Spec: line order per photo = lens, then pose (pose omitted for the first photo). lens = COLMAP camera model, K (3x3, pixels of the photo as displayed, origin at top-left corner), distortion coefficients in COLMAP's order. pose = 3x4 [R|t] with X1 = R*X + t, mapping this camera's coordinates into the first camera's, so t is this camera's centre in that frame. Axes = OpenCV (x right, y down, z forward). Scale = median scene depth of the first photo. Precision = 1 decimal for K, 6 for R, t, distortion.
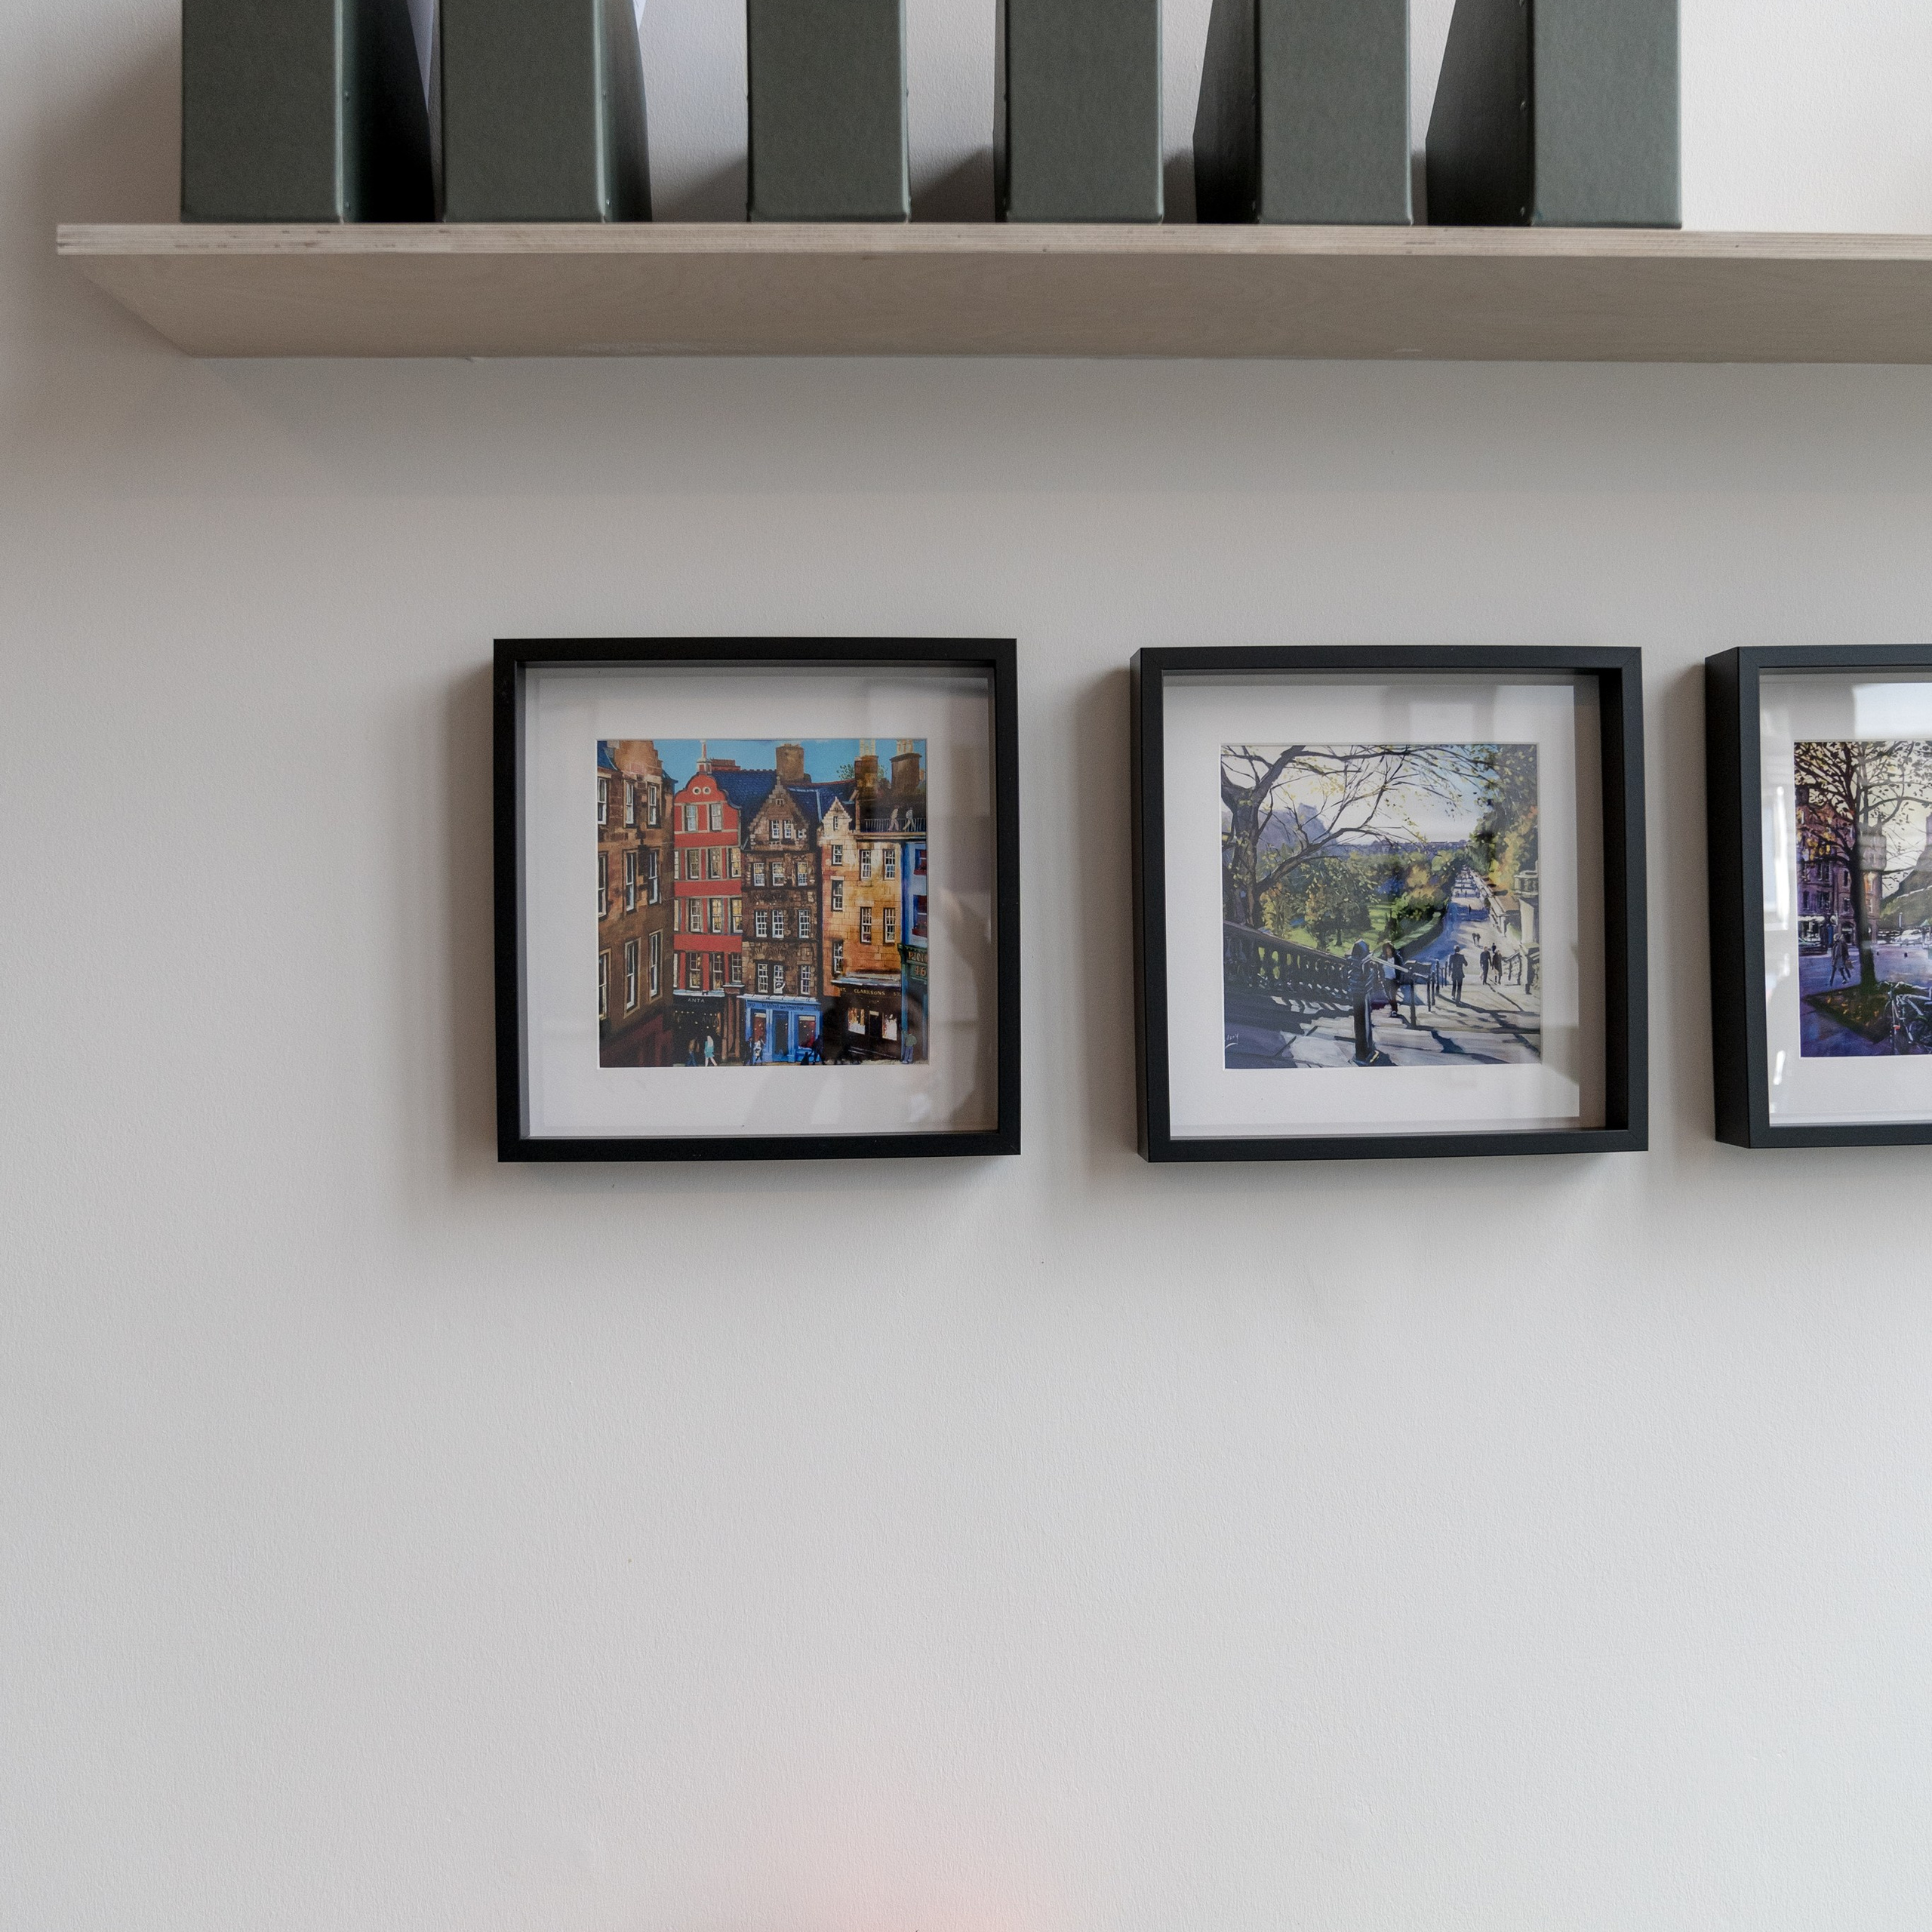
lens RADIAL K [[2089.1, 0, 979.1], [0, 2089.1, 956.3], [0, 0, 1]] dist [-0.024831, 0.000000]
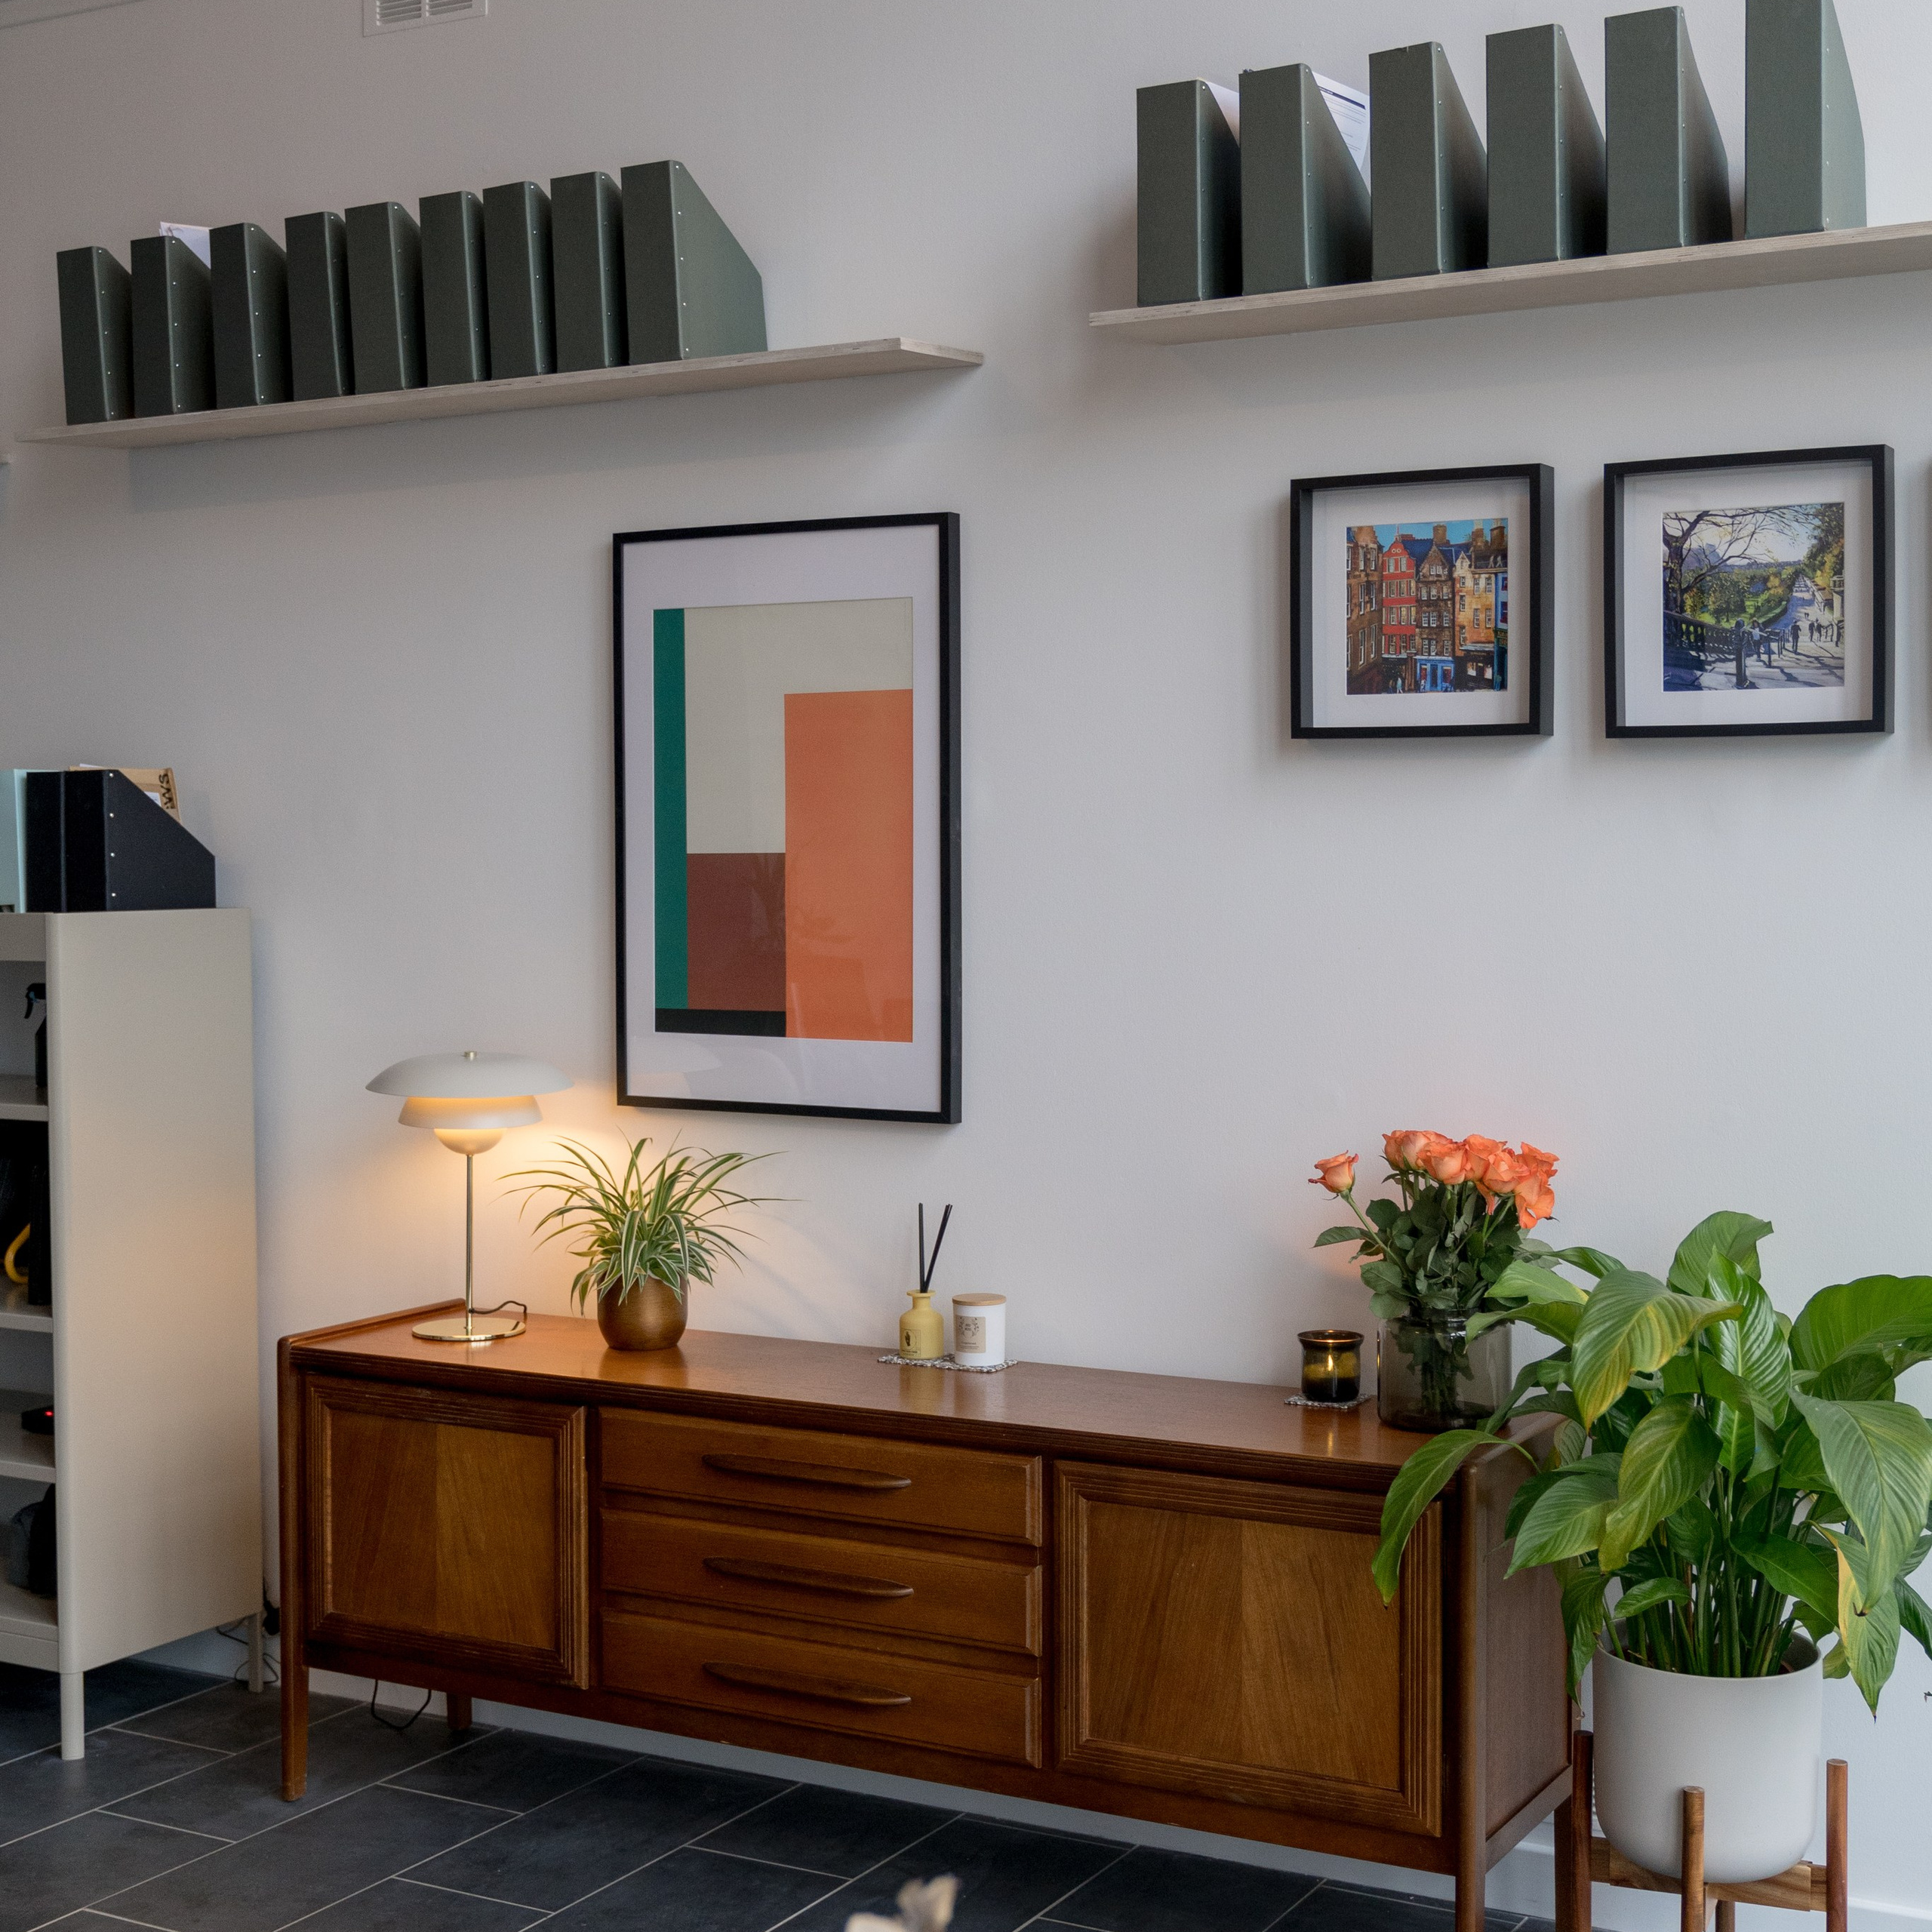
lens RADIAL K [[2853.5, 0, 968.9], [0, 2853.5, 969.1], [0, 0, 1]] dist [0.085070, 0.000000]
pose [[0.836966, 0.040348, -0.545766, 0.995758], [-0.003349, 0.997637, 0.068619, 0.126505], [0.547245, -0.055604, 0.835123, -1.455029]]
